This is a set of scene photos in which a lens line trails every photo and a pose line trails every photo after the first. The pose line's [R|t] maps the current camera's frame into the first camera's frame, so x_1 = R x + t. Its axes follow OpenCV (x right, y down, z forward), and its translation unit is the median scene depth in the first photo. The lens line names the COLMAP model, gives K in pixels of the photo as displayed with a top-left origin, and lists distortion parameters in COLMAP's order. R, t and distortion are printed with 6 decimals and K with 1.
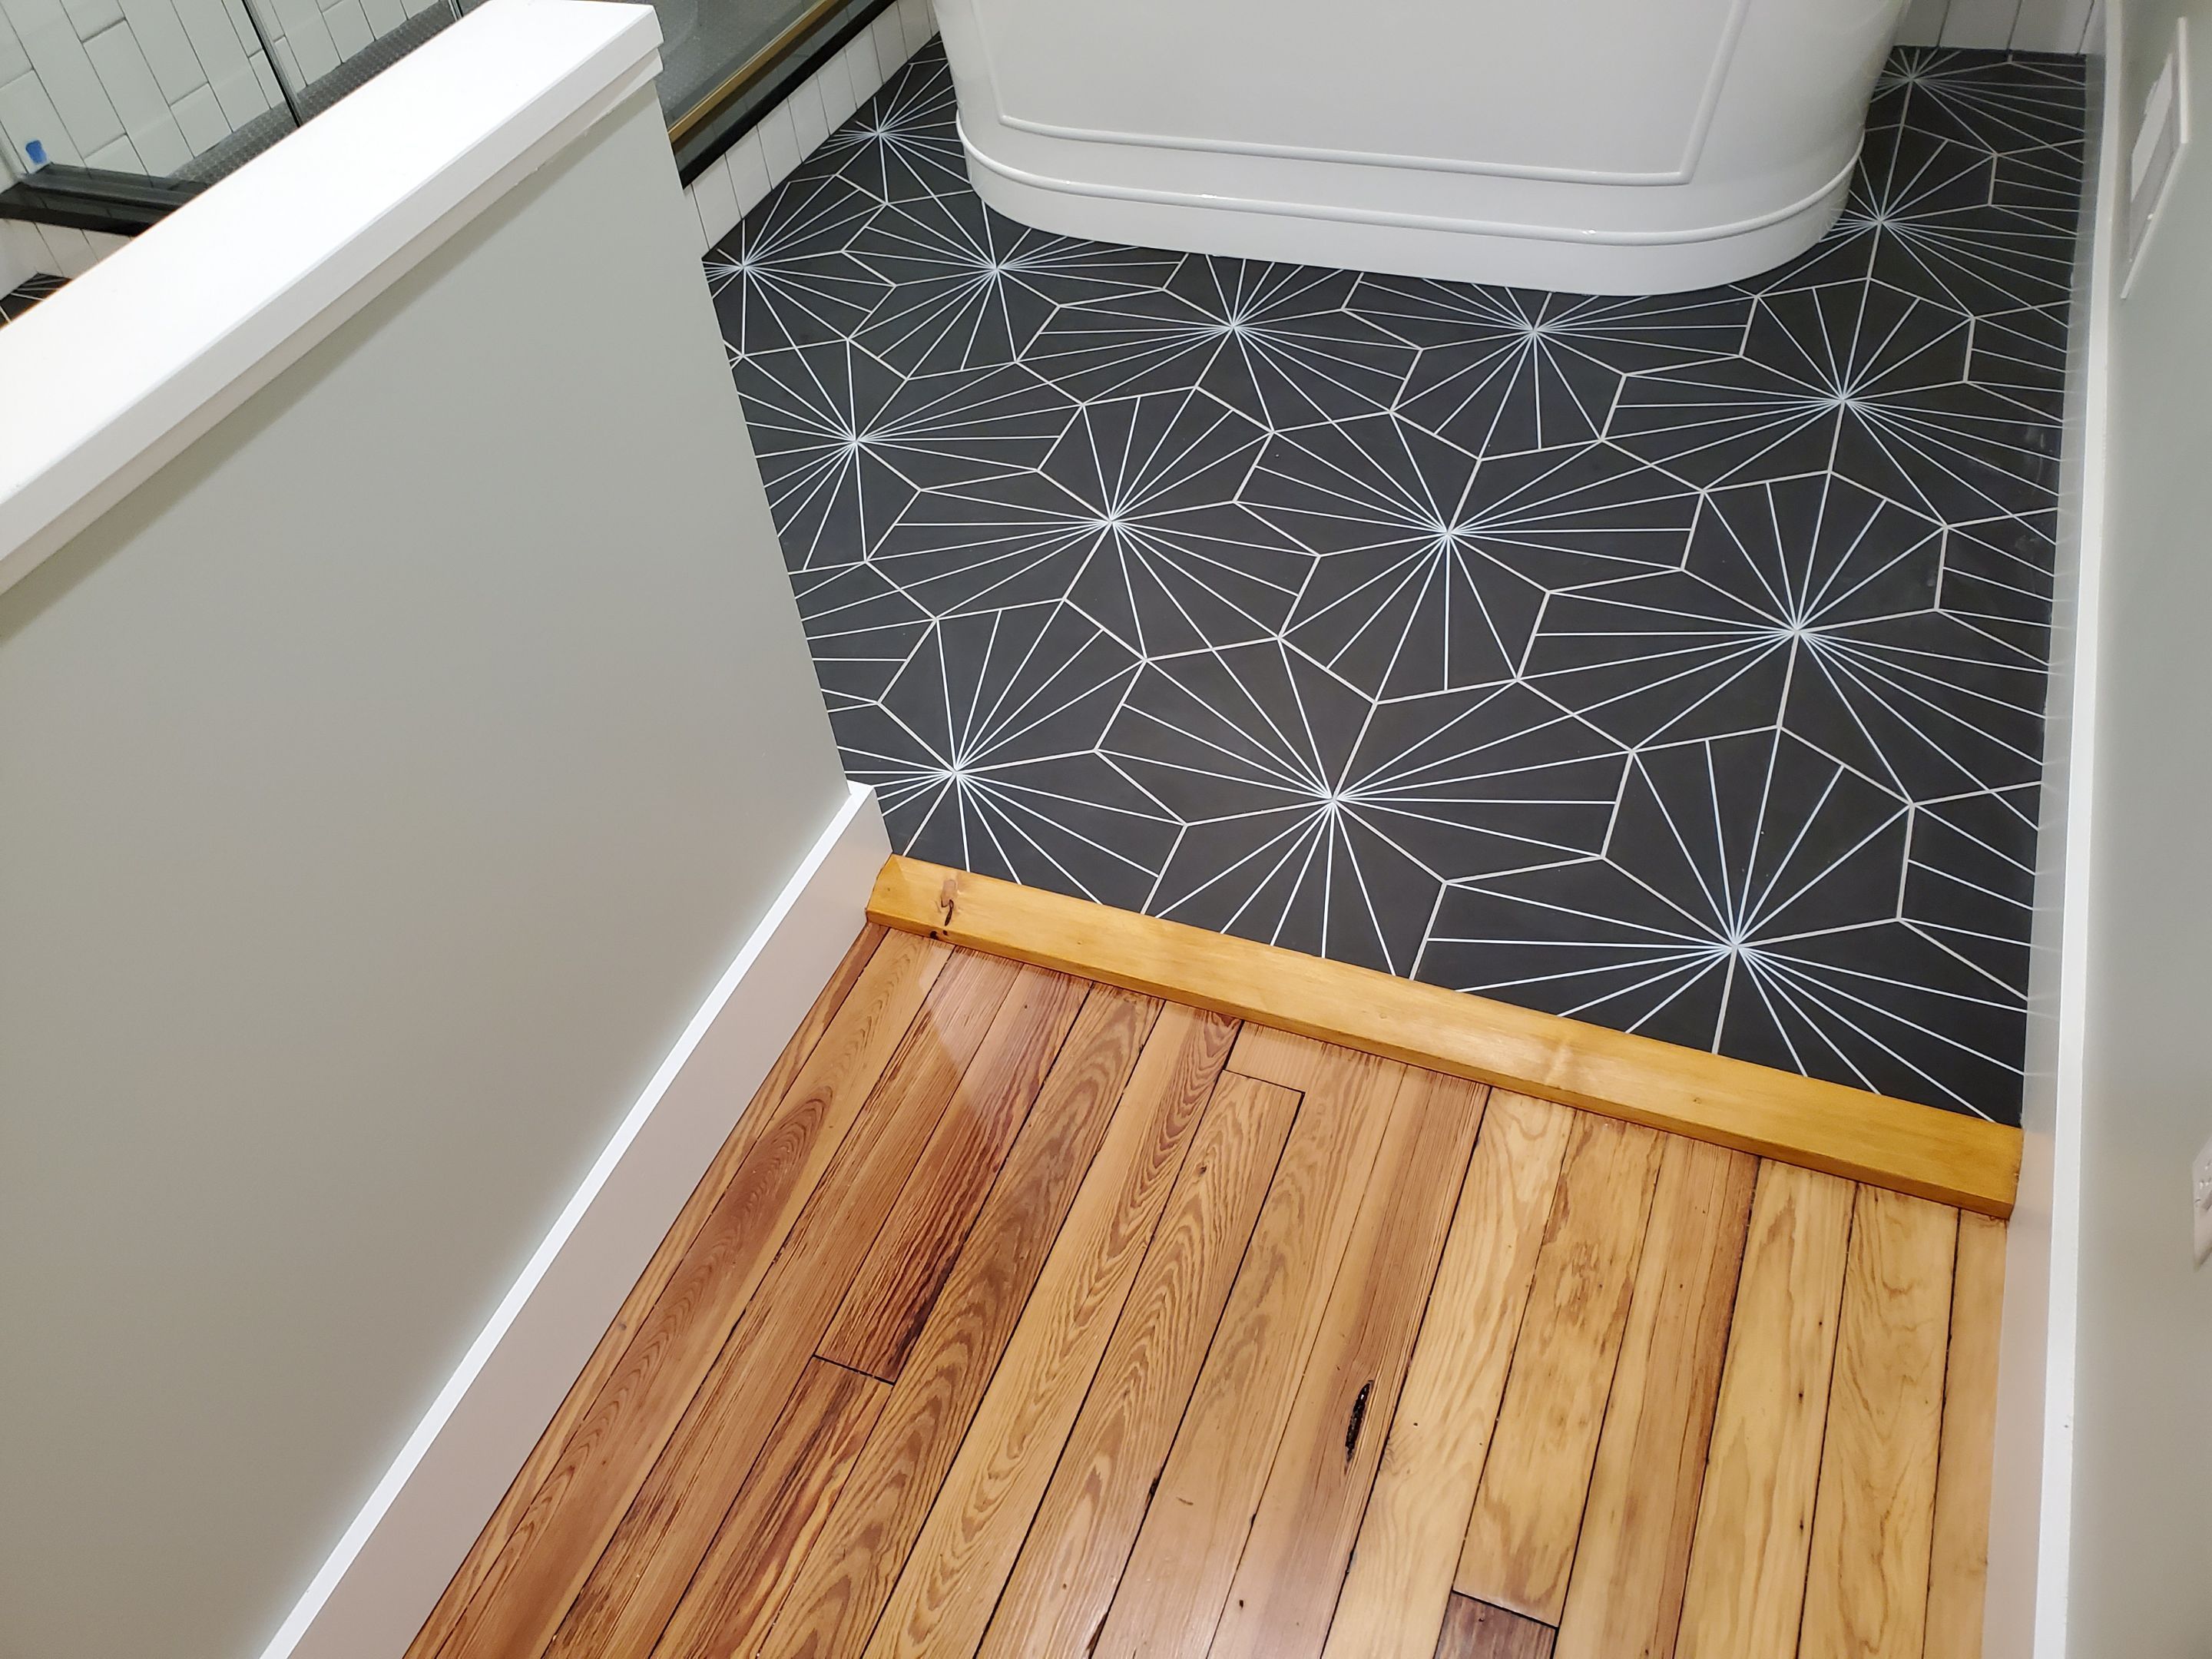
lens RADIAL K [[1706.6, 0, 1096.7], [0, 1706.6, 832.9], [0, 0, 1]] dist [-0.006723, 0.022171]
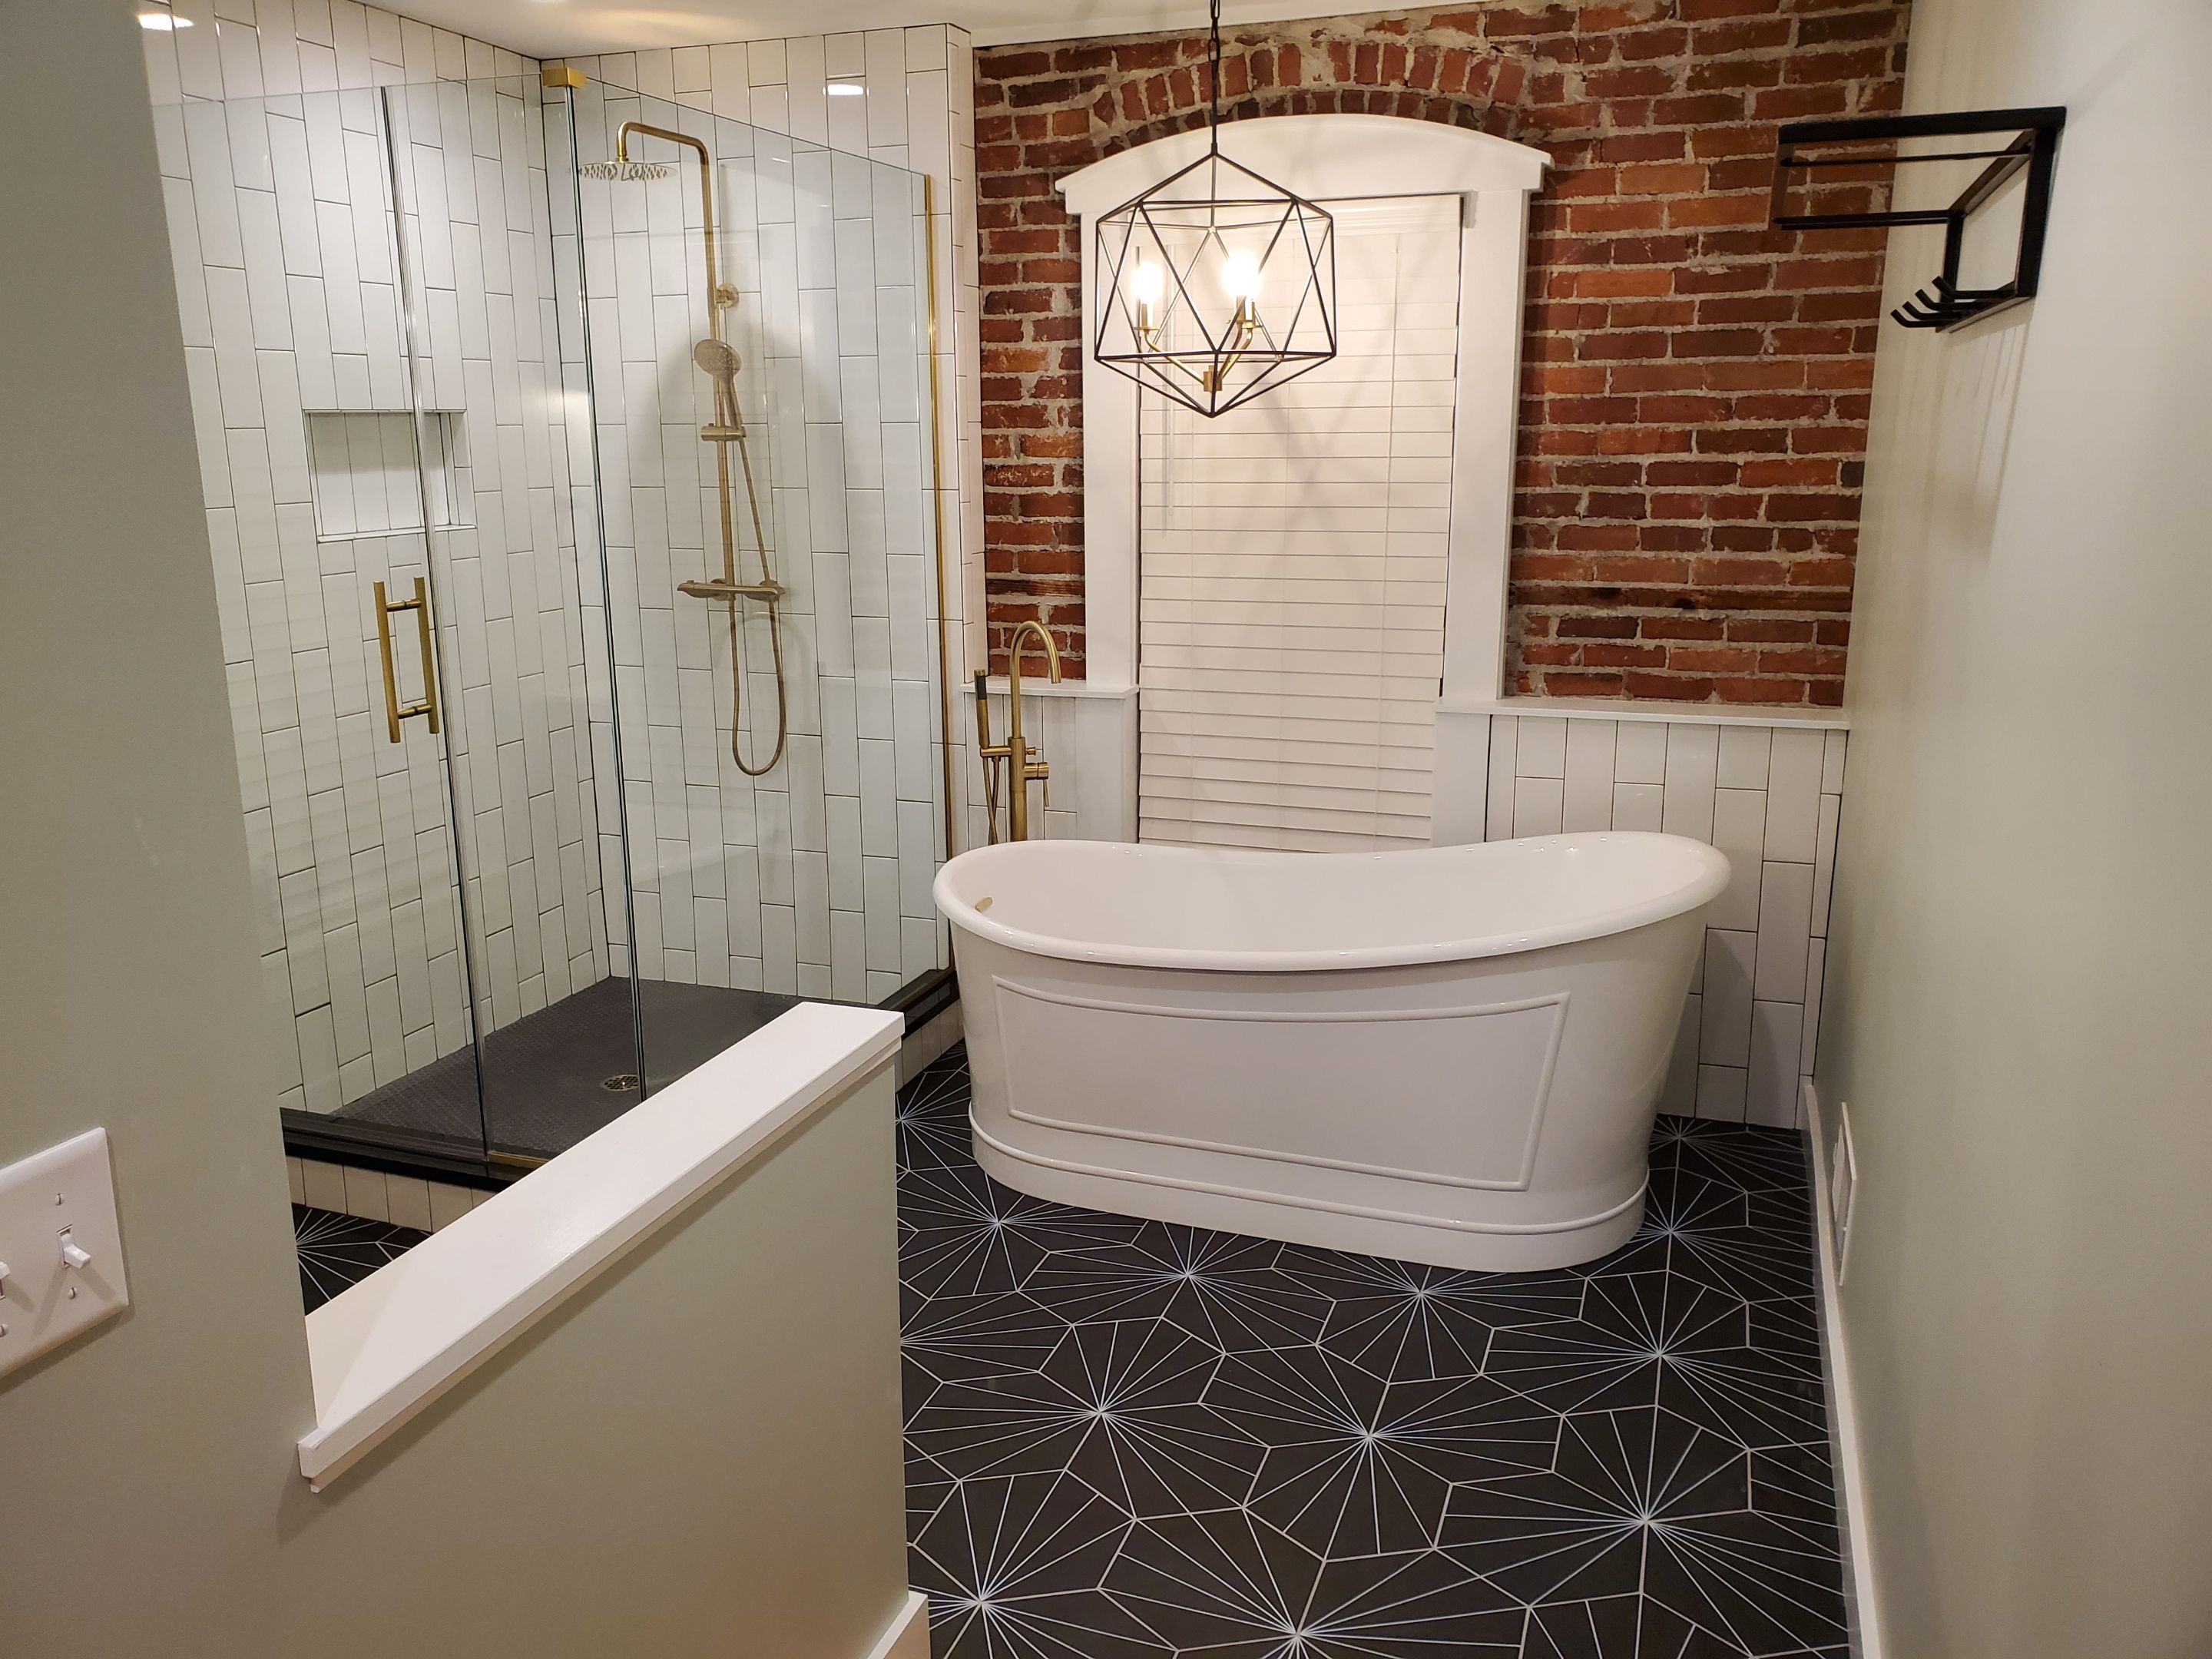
lens RADIAL K [[1706.6, 0, 1106.9], [0, 1706.6, 826.4], [0, 0, 1]] dist [-0.006723, 0.022171]
pose [[0.994548, 0.082977, 0.063165, -0.099591], [-0.034188, 0.831666, -0.554223, 0.148957], [-0.098520, 0.549041, 0.829968, -0.264673]]
